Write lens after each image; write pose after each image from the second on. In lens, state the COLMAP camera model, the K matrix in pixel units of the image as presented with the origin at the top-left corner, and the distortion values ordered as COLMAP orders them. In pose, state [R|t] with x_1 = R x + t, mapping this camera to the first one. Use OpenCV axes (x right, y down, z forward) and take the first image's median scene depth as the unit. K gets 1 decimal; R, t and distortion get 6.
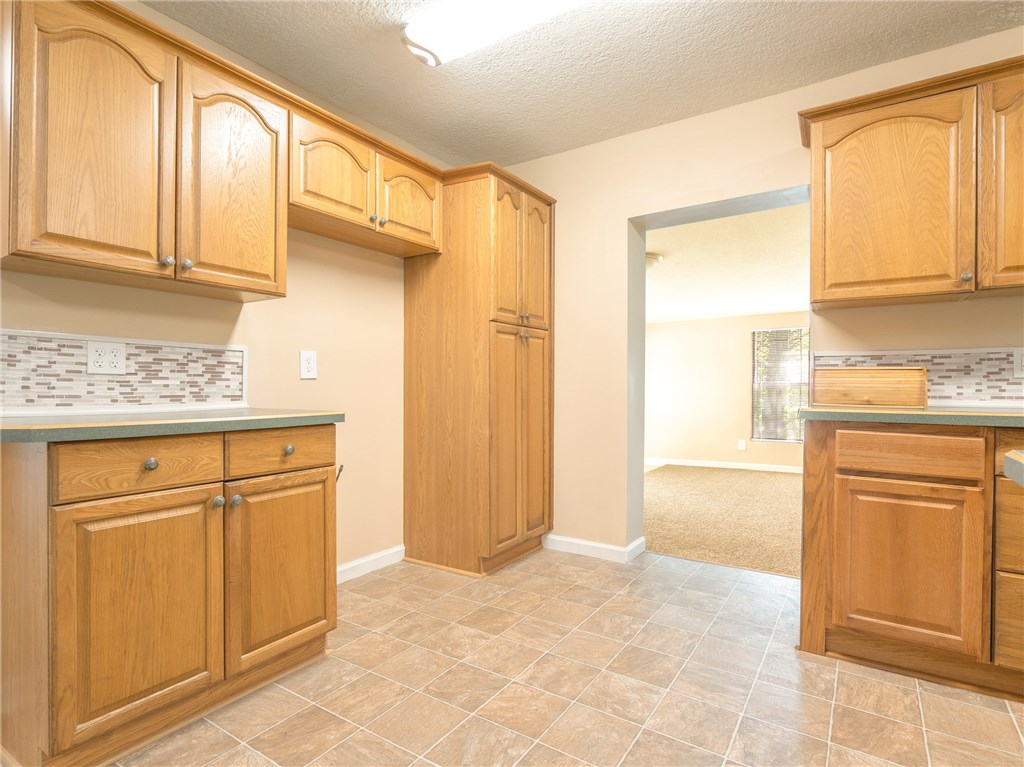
lens RADIAL K [[537.8, 0, 511.1], [0, 537.8, 385.4], [0, 0, 1]] dist [0.001343, 0.000435]
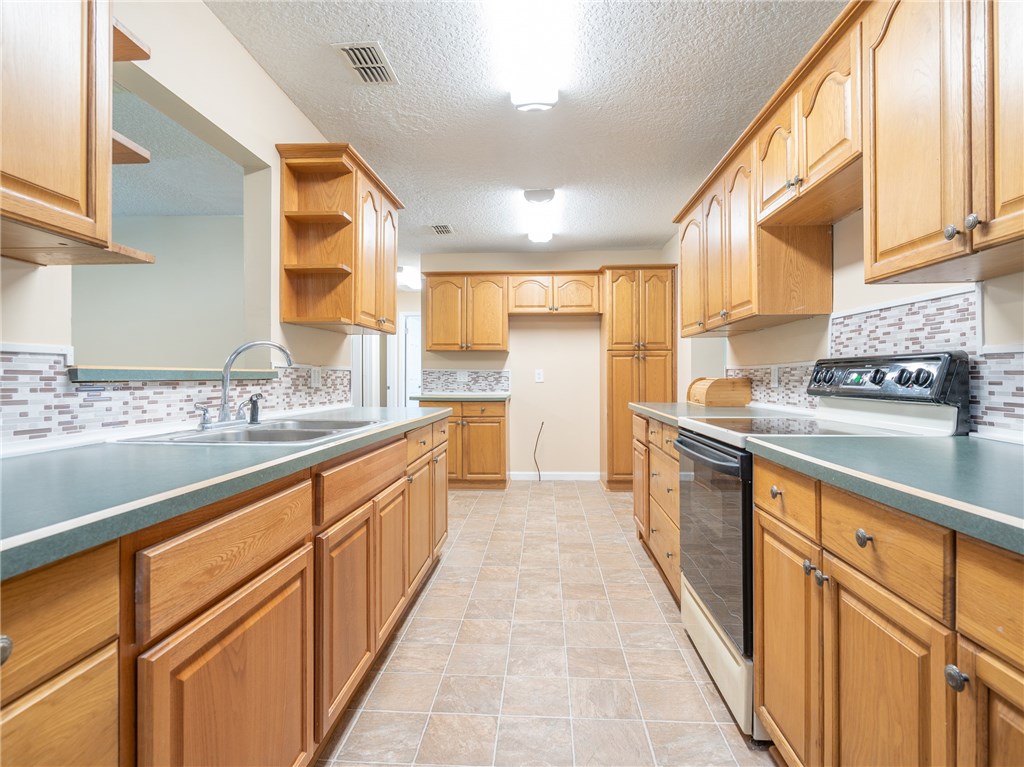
lens RADIAL K [[537.8, 0, 513.2], [0, 537.8, 377.8], [0, 0, 1]] dist [0.001343, 0.000435]
pose [[0.503057, 0.002011, -0.864251, 1.764455], [0.004809, 0.999975, 0.005126, -0.050470], [0.864240, -0.006735, 0.503034, -0.246235]]
